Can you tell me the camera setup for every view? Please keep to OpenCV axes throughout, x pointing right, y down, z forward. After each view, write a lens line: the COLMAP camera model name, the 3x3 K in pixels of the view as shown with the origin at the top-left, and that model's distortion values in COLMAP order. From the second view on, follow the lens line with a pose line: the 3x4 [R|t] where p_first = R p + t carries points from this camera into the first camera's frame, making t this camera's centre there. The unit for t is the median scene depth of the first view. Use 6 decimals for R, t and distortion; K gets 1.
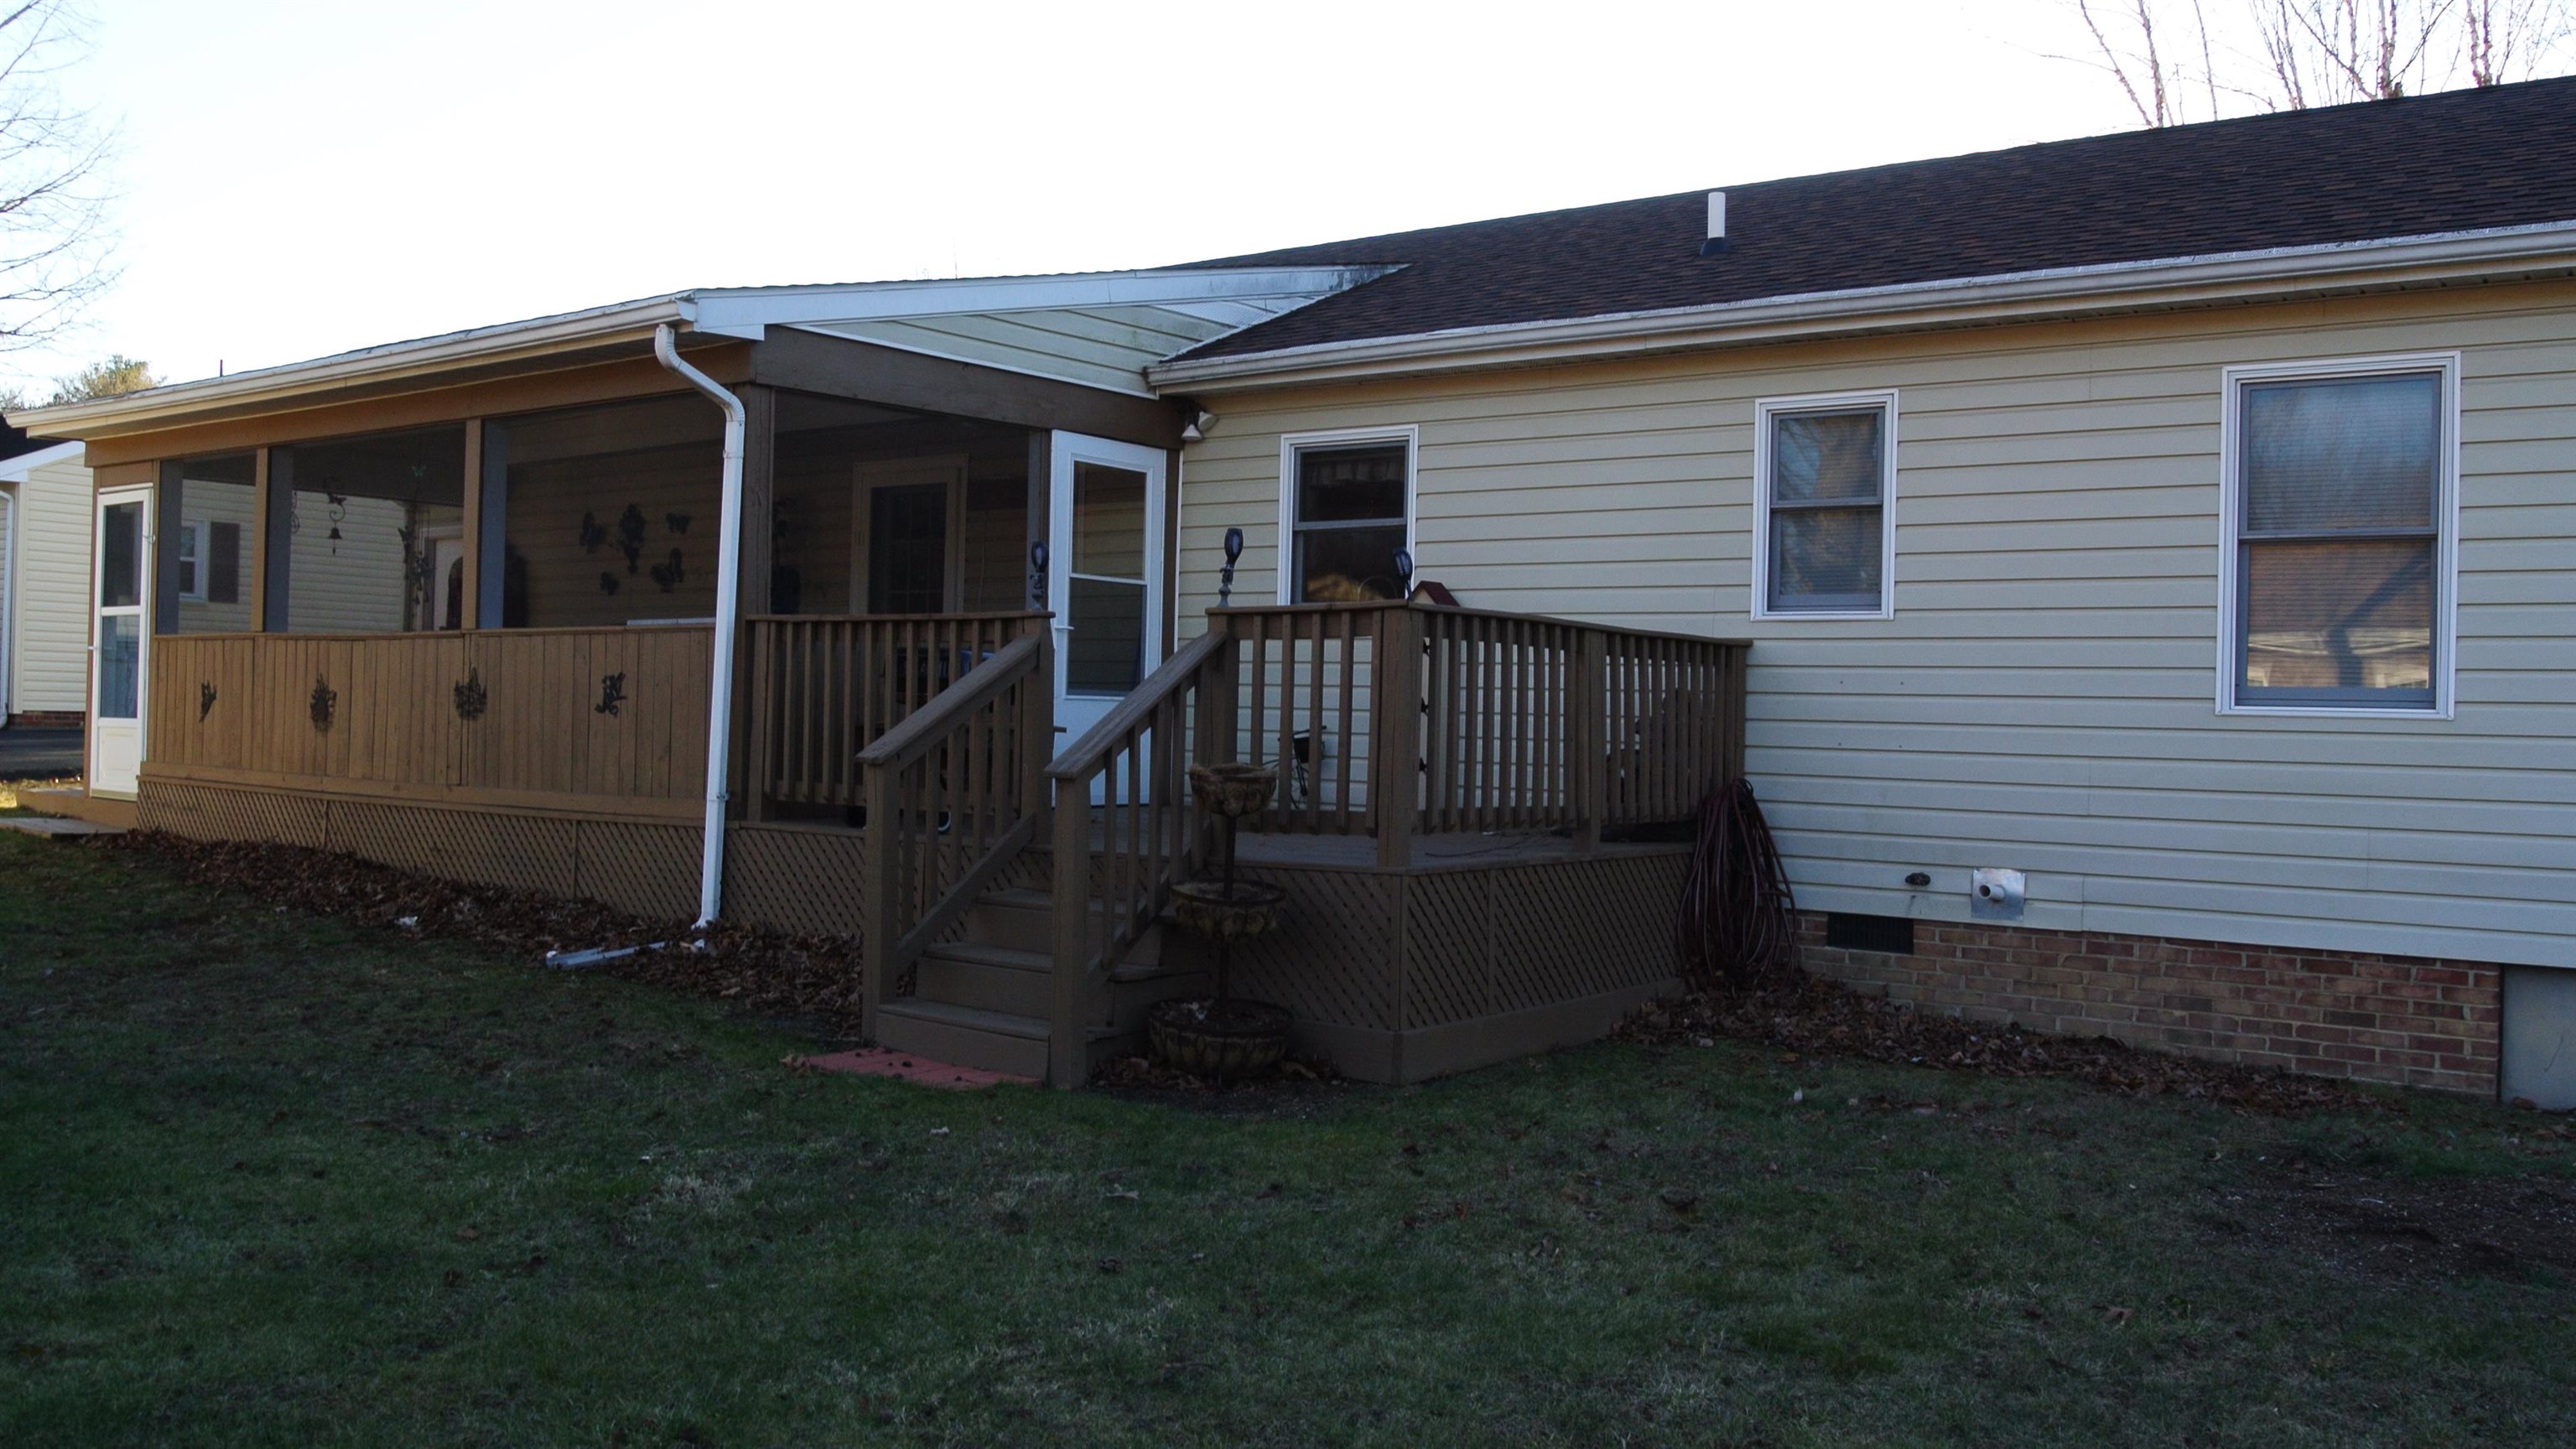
lens RADIAL K [[2010.5, 0, 1290.8], [0, 2010.5, 711.8], [0, 0, 1]] dist [-0.045253, -0.000309]
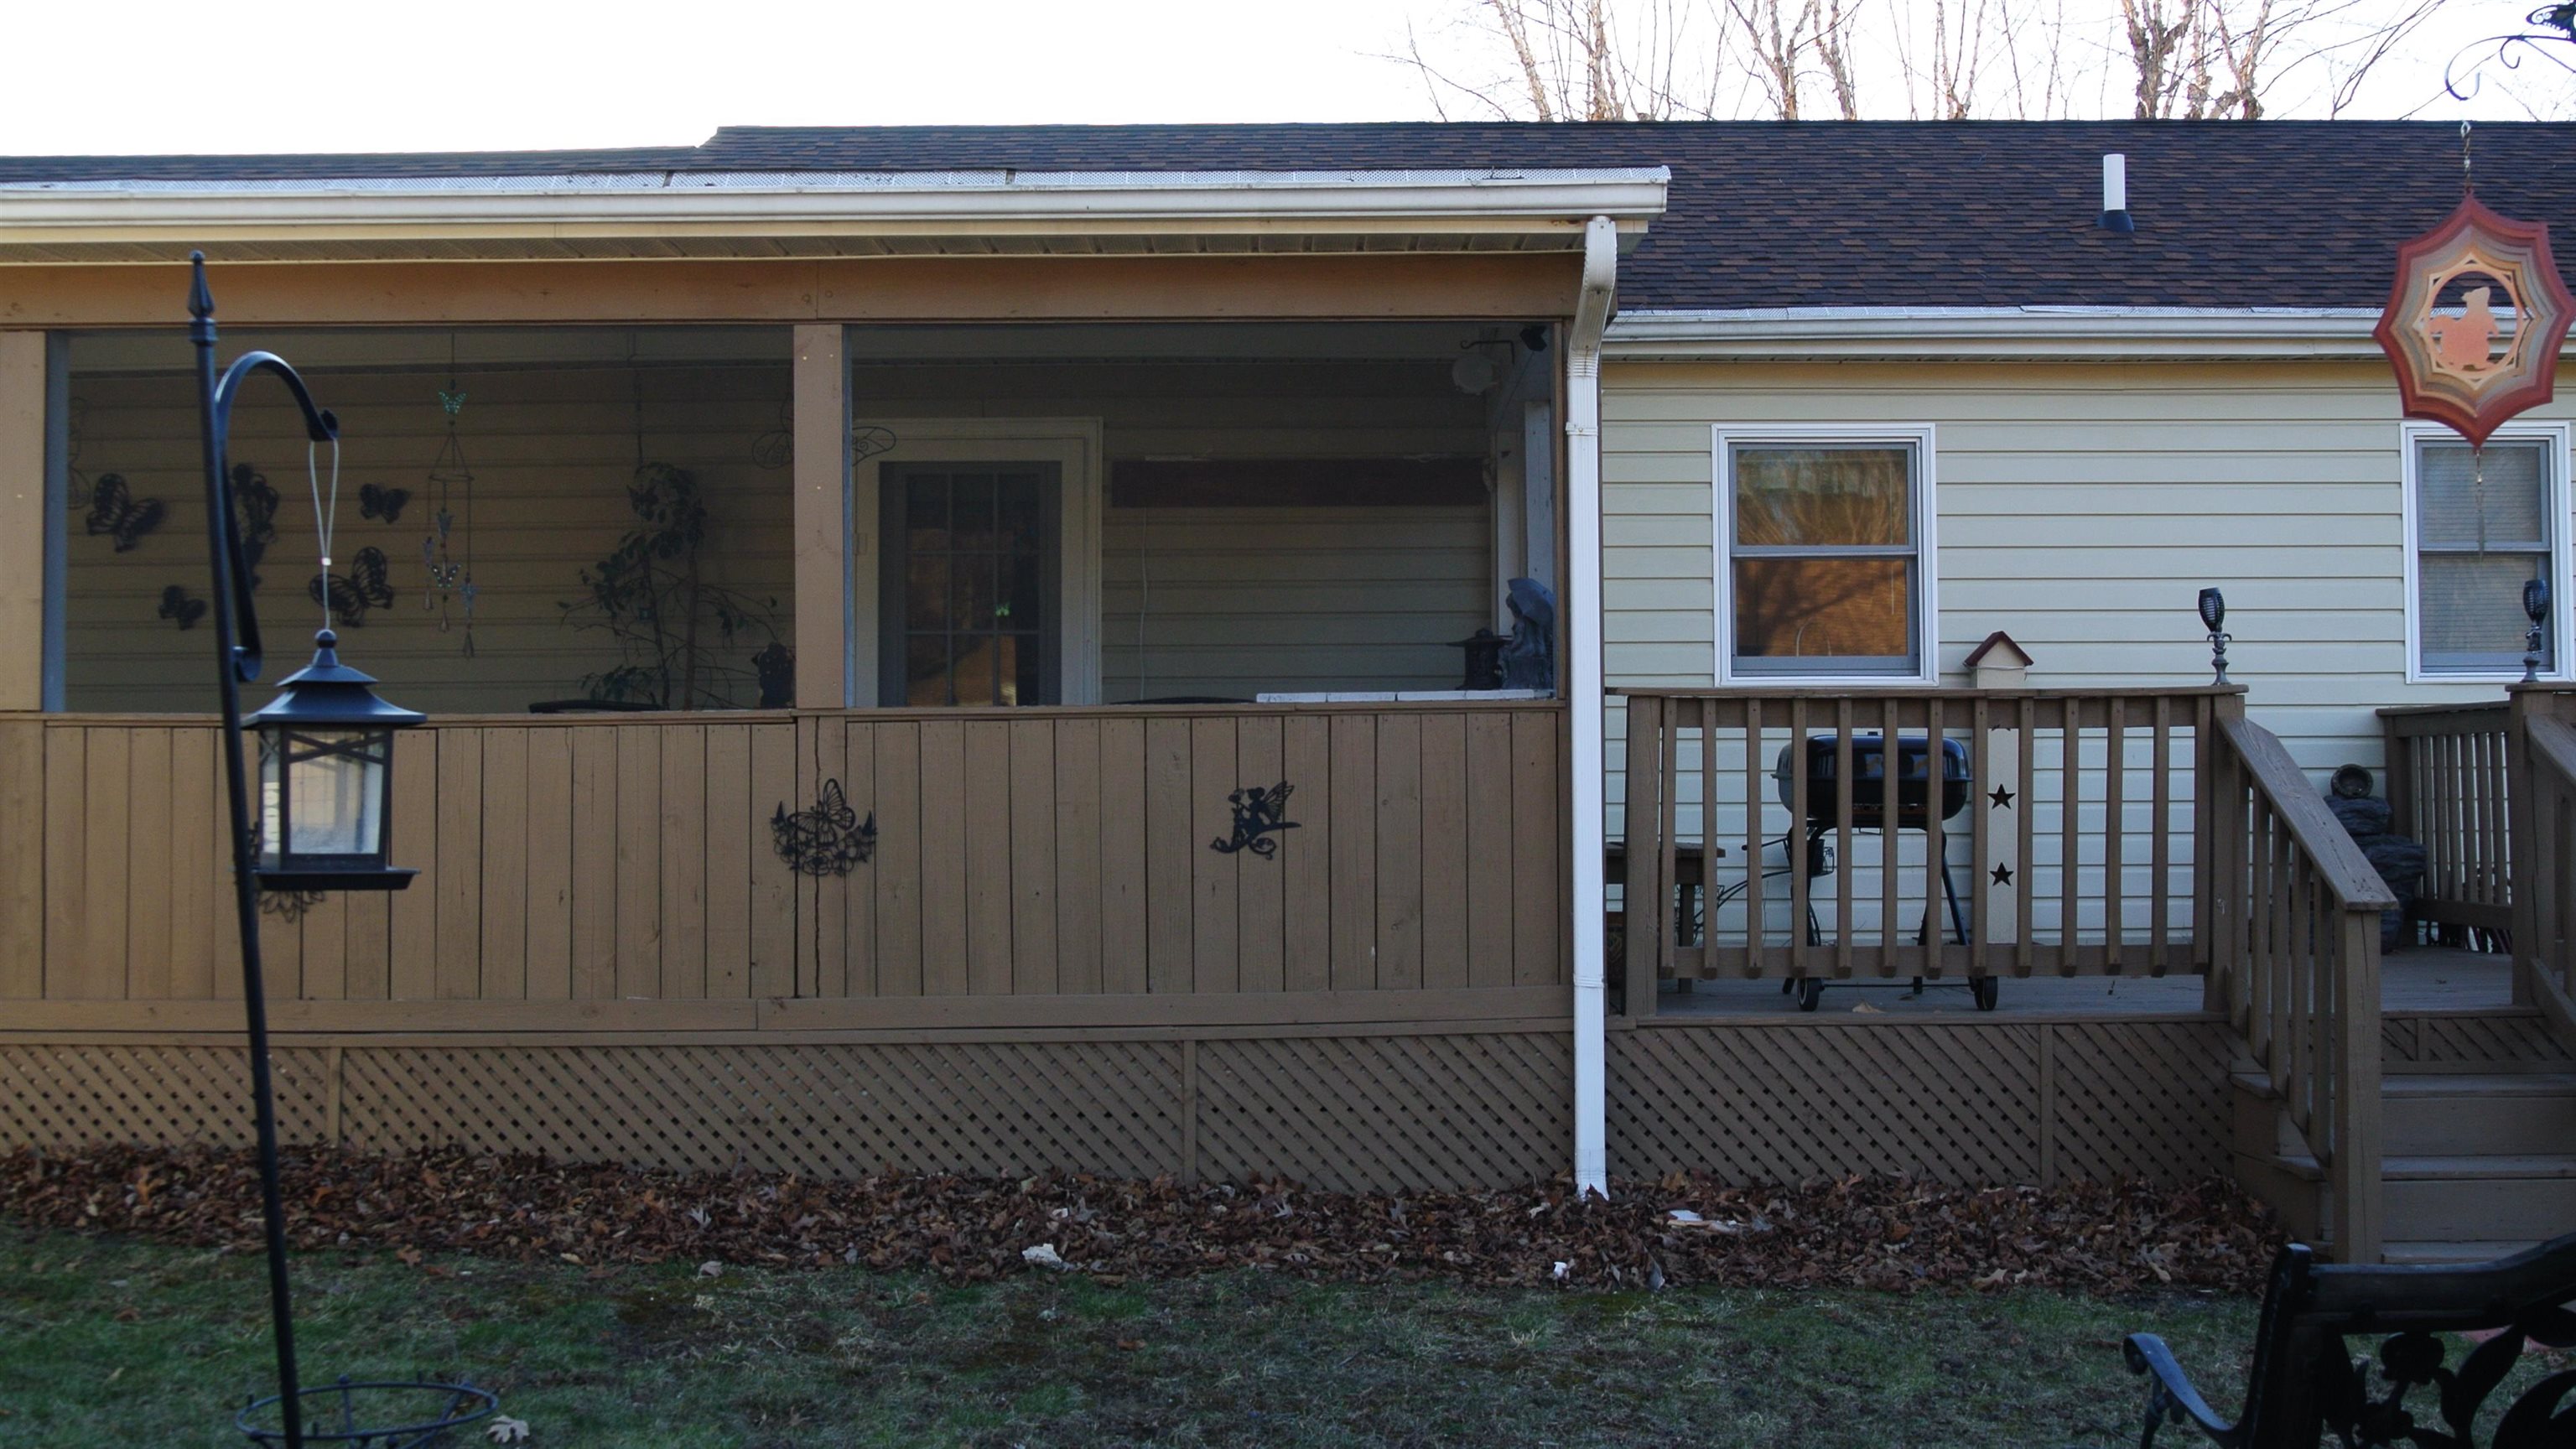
lens RADIAL K [[2728.6, 0, 1289.0], [0, 2728.6, 721.9], [0, 0, 1]] dist [-0.069325, 0.000000]
pose [[0.803870, -0.016395, 0.594579, -0.755219], [0.024193, 0.999694, -0.005143, -0.031230], [-0.594313, 0.018519, 0.804021, 0.327711]]
